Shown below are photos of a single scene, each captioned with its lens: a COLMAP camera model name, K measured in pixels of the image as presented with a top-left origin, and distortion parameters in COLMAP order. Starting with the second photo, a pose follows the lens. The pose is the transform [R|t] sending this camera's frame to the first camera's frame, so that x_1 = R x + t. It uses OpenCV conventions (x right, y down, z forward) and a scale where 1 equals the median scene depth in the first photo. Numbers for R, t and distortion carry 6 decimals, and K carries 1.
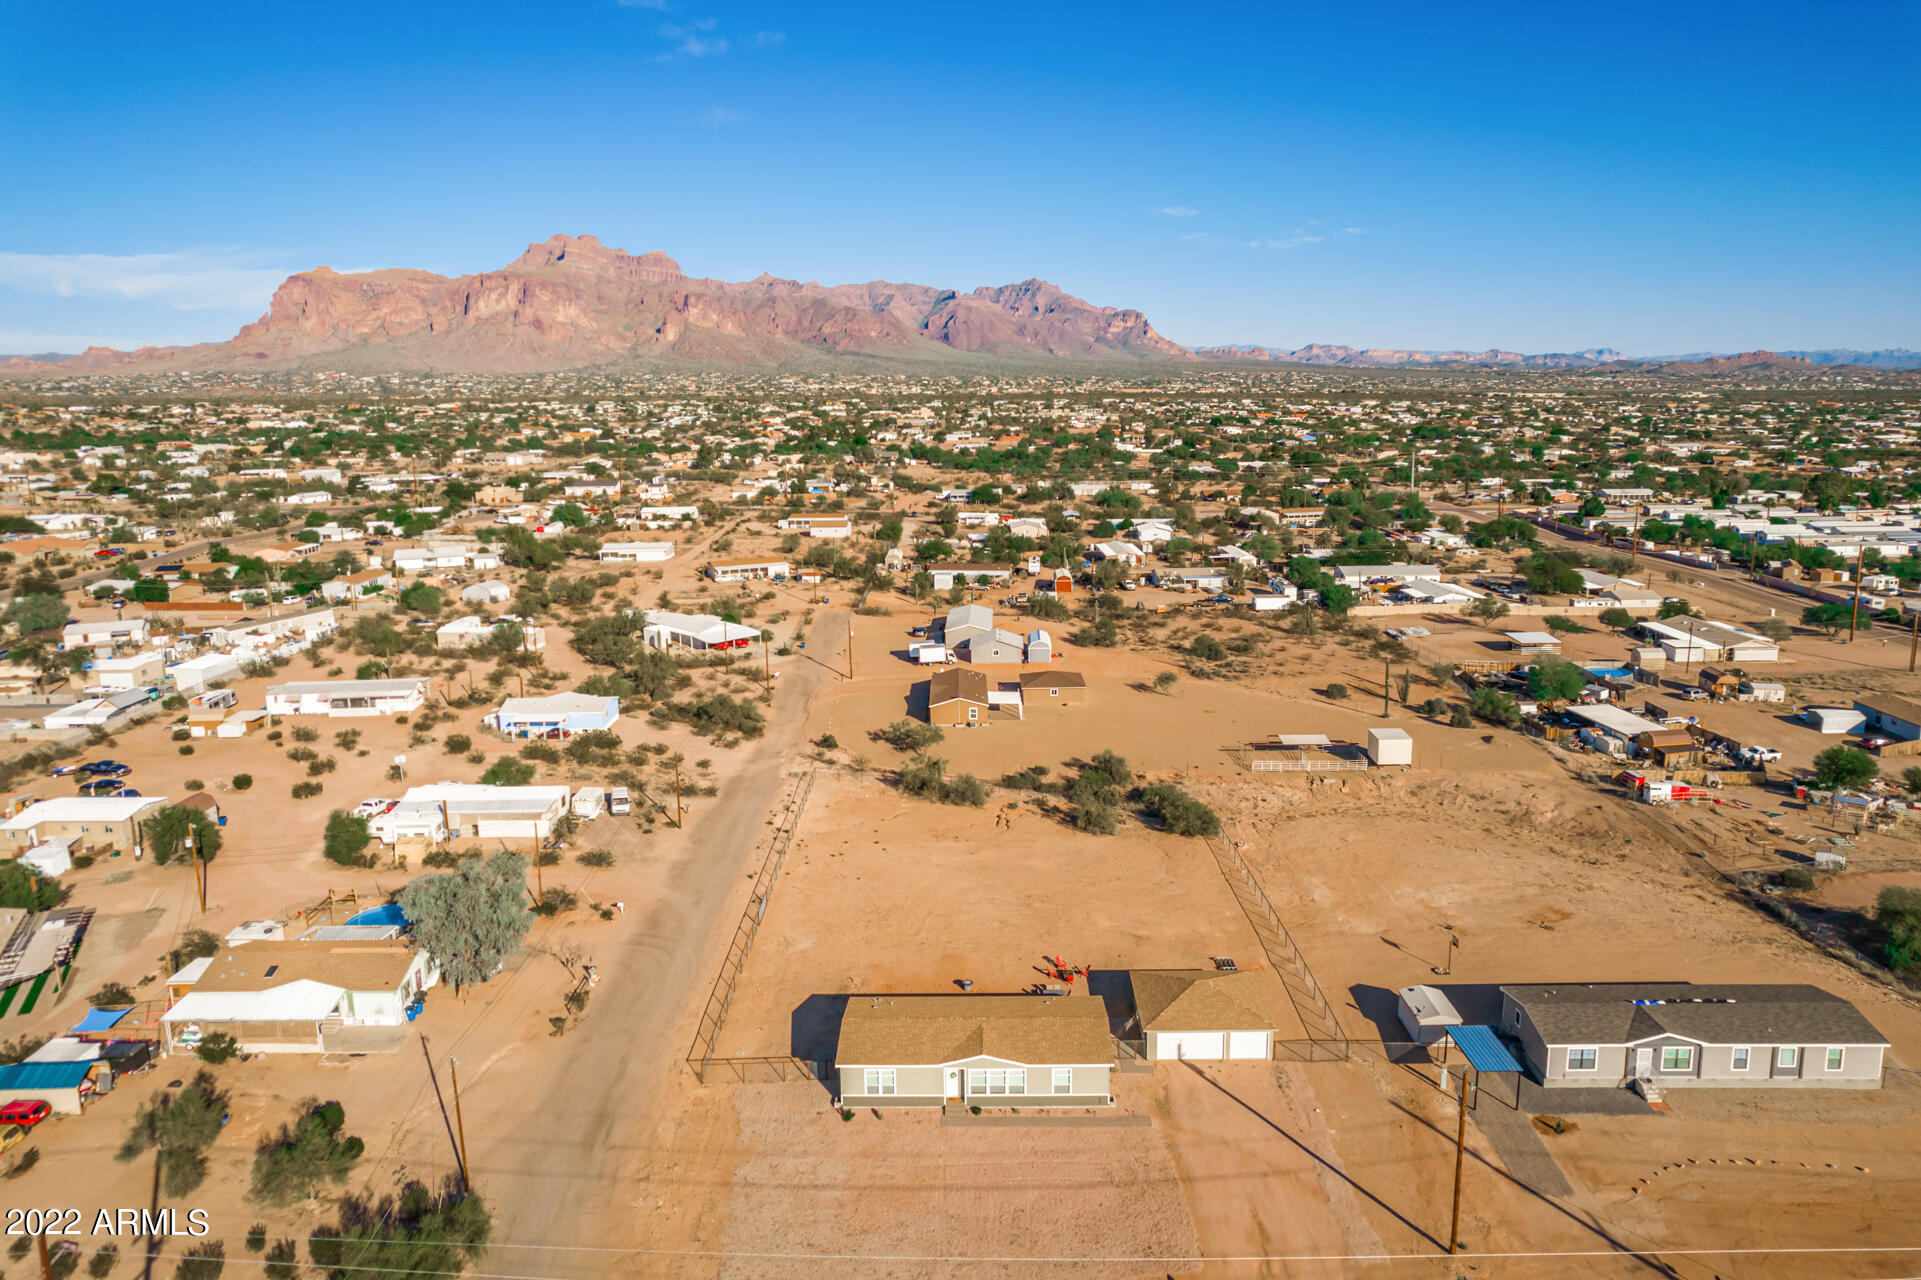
lens RADIAL K [[1261.4, 0, 966.8], [0, 1261.4, 586.5], [0, 0, 1]] dist [-0.073111, 0.068949]
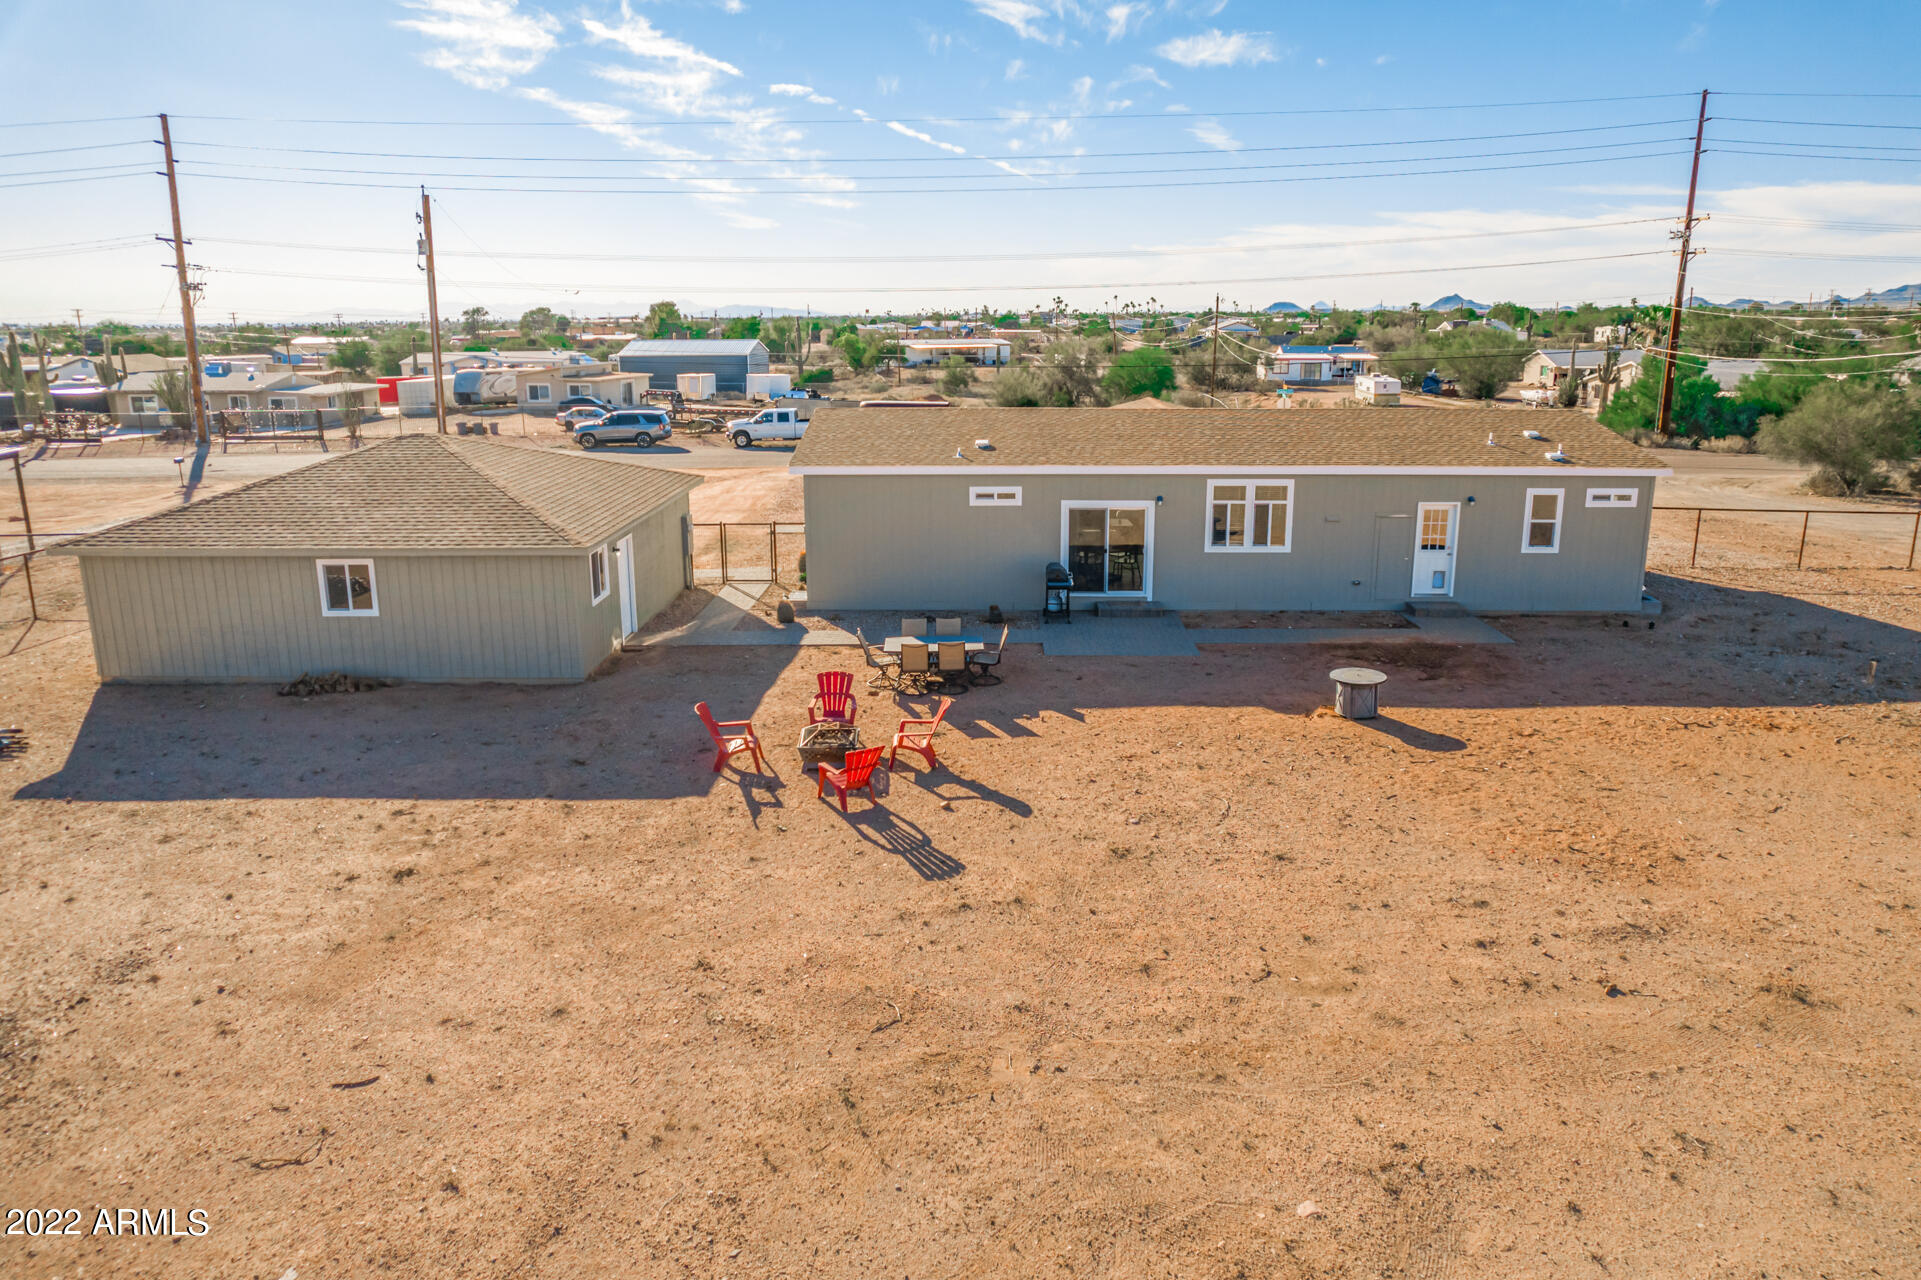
lens RADIAL K [[1245.2, 0, 961.3], [0, 1245.2, 618.4], [0, 0, 1]] dist [-0.075092, 0.064664]
pose [[-0.999837, 0.016206, 0.007964, 0.023208], [0.018041, 0.915077, 0.402875, 0.085496], [-0.000759, 0.402953, -0.915220, 0.441609]]
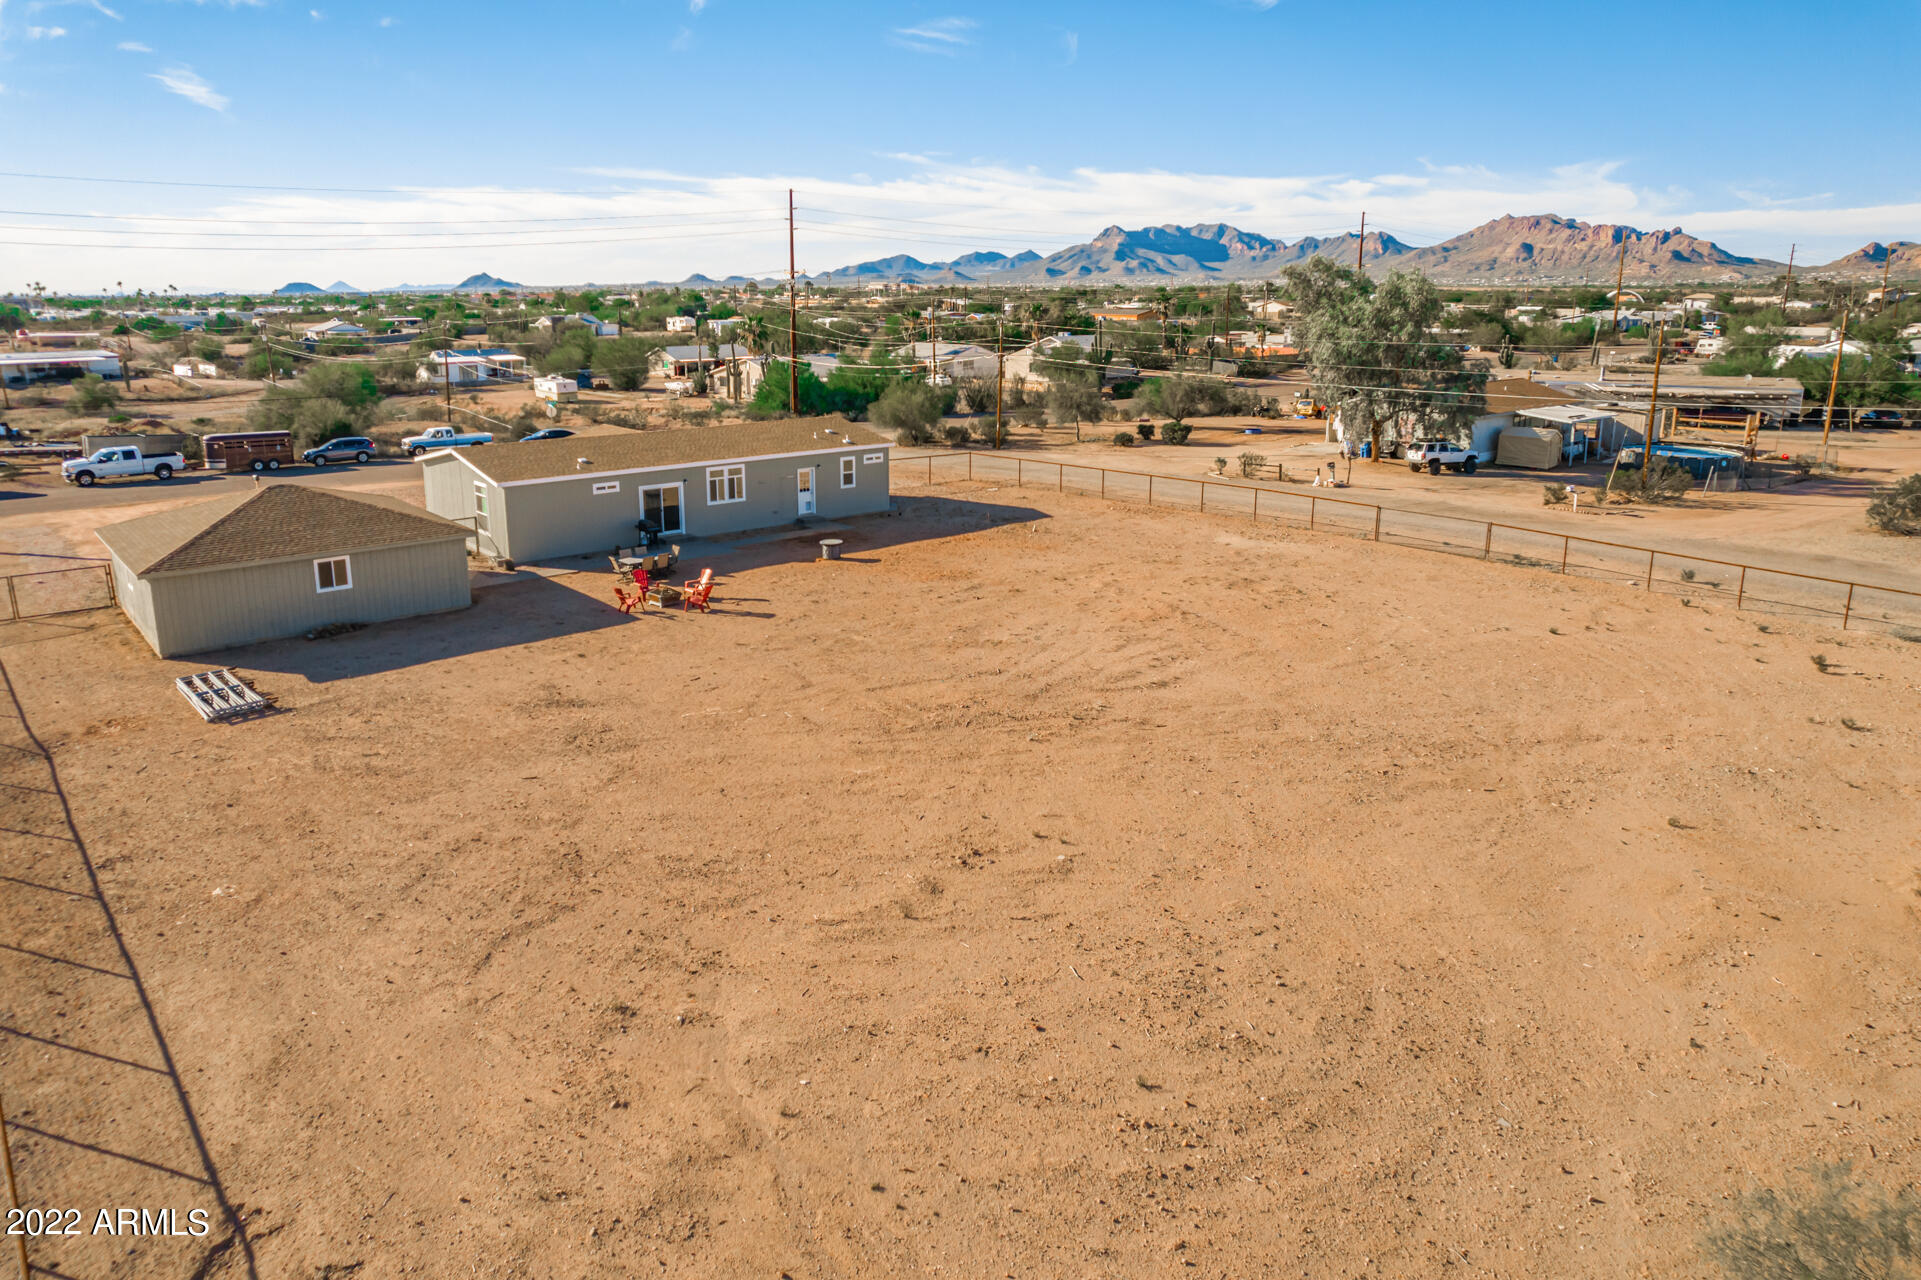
lens RADIAL K [[1234.6, 0, 959.4], [0, 1234.6, 638.4], [0, 0, 1]] dist [-0.072322, 0.063486]
pose [[-0.748705, 0.194720, -0.633660, 0.100697], [-0.103683, 0.909724, 0.402060, 0.058564], [0.654745, 0.366724, -0.660925, 0.509023]]
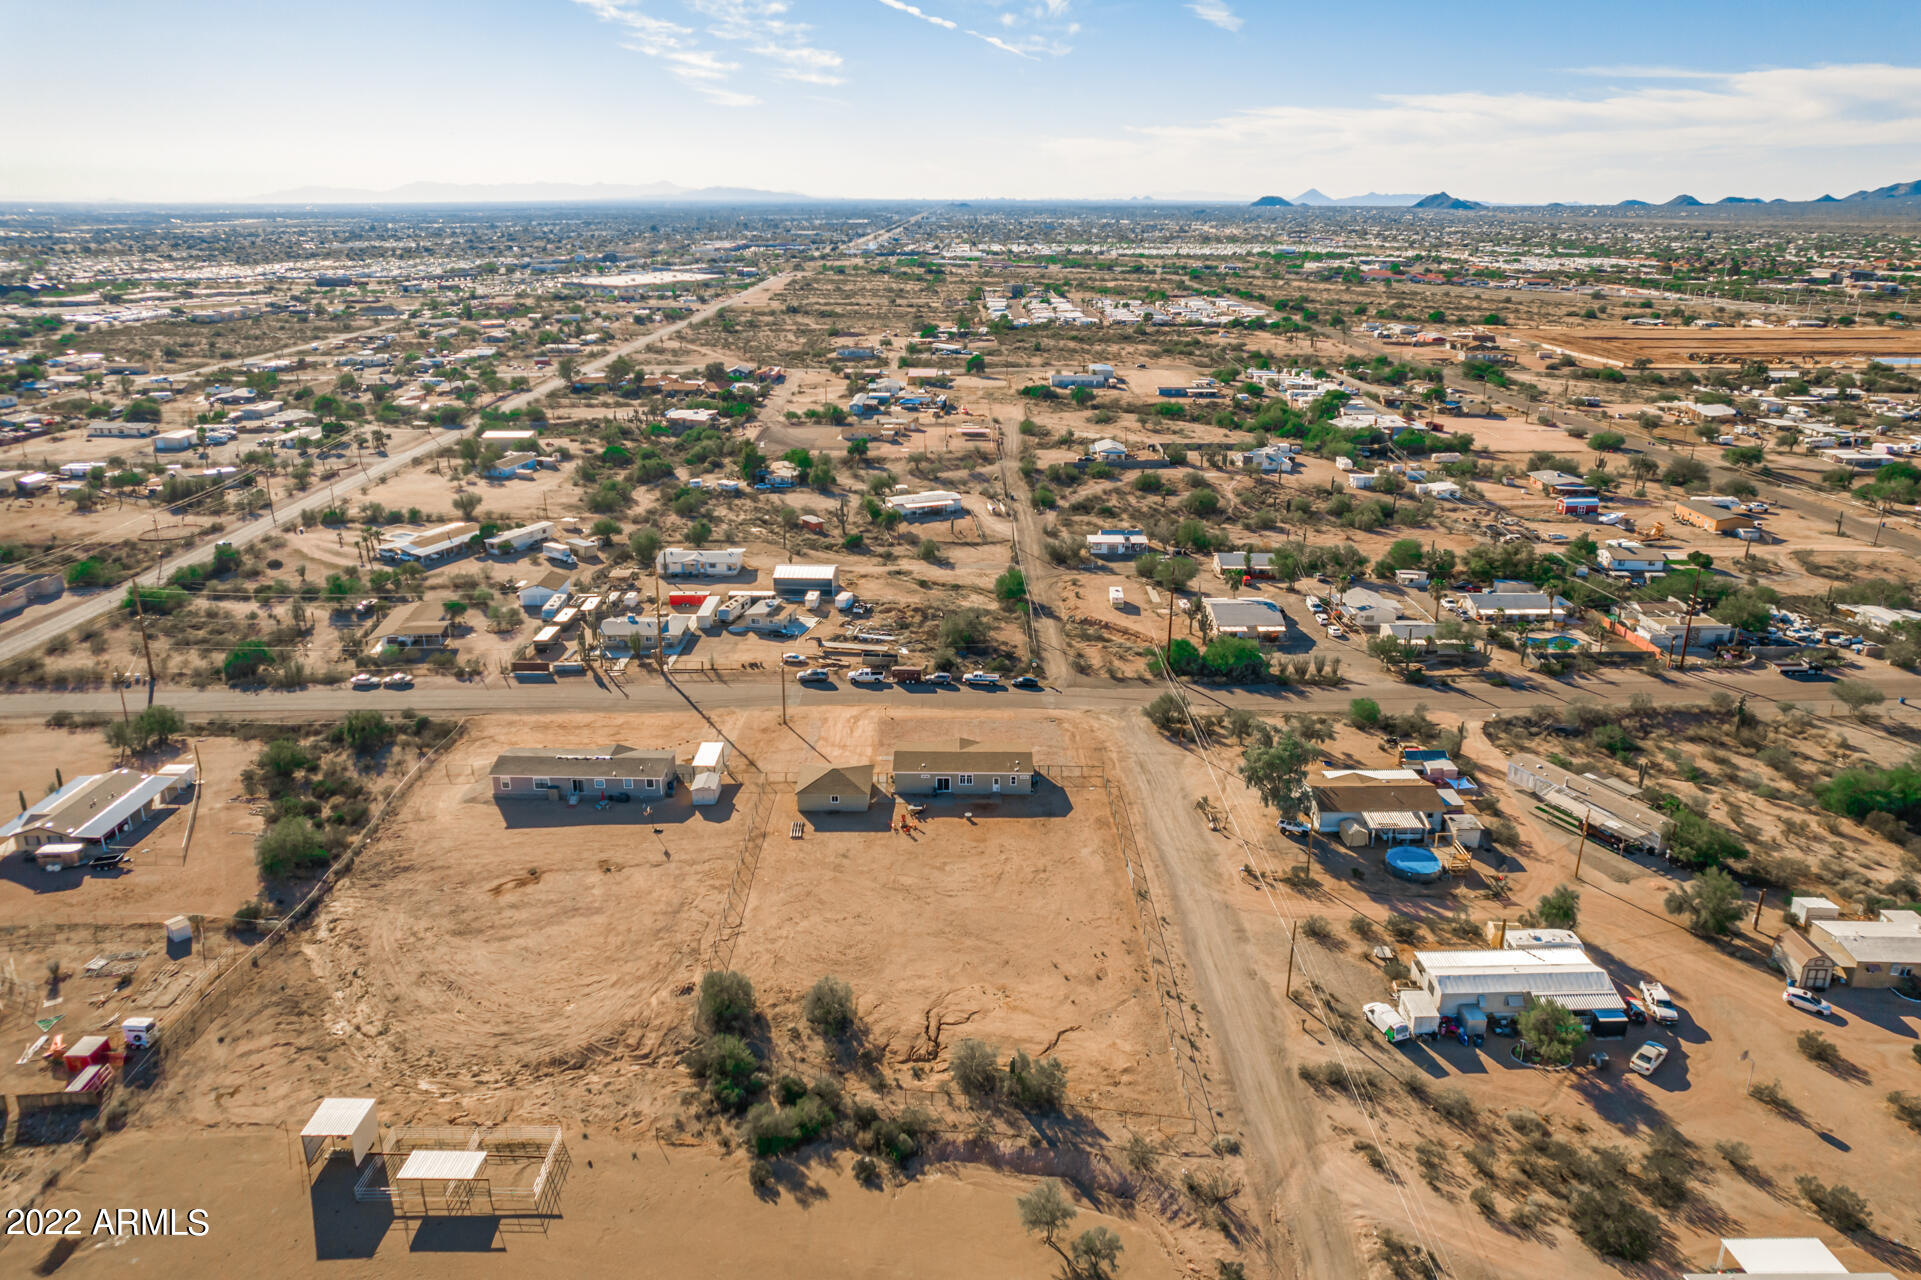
lens RADIAL K [[1224.4, 0, 961.9], [0, 1224.4, 641.0], [0, 0, 1]] dist [-0.072562, 0.058075]
pose [[-0.999934, 0.011081, -0.002868, 0.004123], [0.008194, 0.867928, 0.496622, -0.242955], [0.007992, 0.496566, -0.867962, 0.840805]]
